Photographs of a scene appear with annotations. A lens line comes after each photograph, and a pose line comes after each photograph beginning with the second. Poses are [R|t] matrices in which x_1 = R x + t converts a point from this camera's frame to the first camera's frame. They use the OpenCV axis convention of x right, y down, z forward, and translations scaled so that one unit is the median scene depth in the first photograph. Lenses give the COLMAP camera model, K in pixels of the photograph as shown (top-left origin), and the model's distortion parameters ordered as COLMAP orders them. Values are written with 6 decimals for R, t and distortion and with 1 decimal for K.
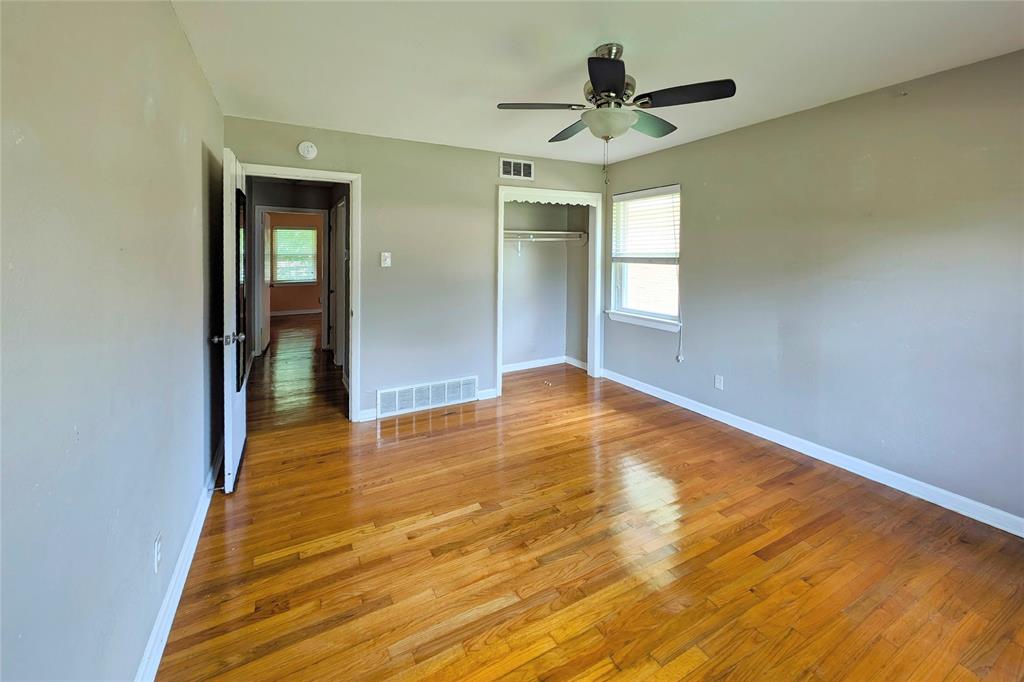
lens RADIAL K [[409.2, 0, 521.7], [0, 409.2, 259.7], [0, 0, 1]] dist [0.001358, 0.000072]
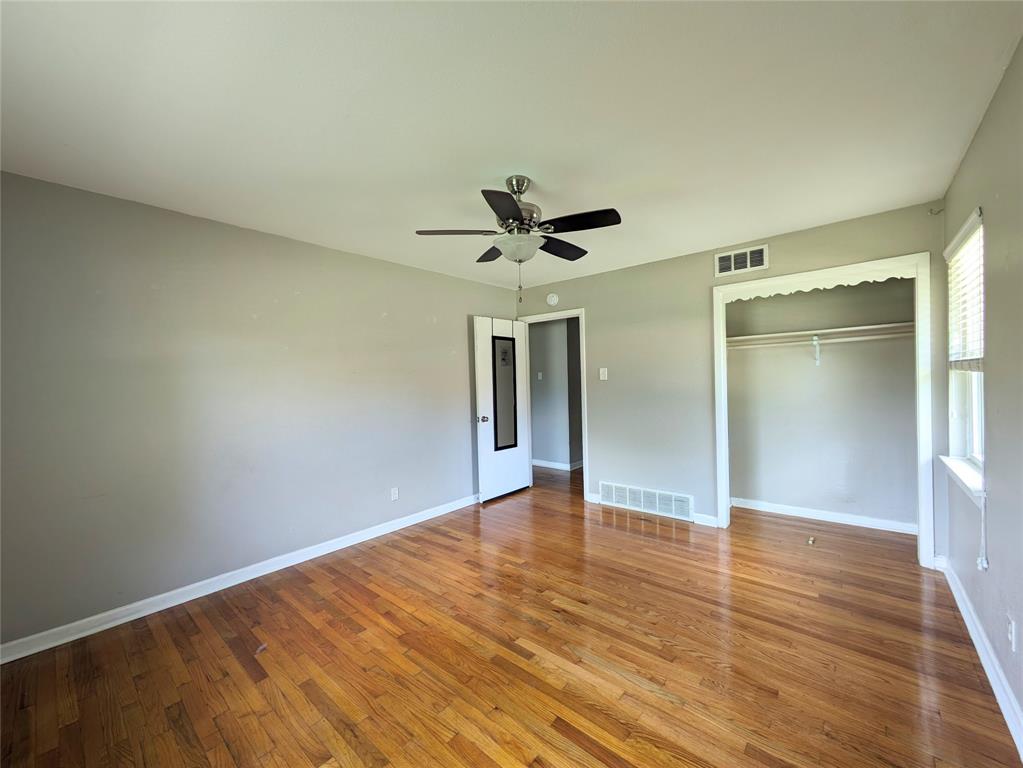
lens RADIAL K [[404.9, 0, 518.8], [0, 404.9, 382.0], [0, 0, 1]] dist [-0.001771, 0.001040]
pose [[0.363435, -0.002792, -0.931615, 0.633016], [0.017016, 0.999849, 0.003642, 0.012582], [0.931464, -0.017176, 0.363427, 0.306335]]
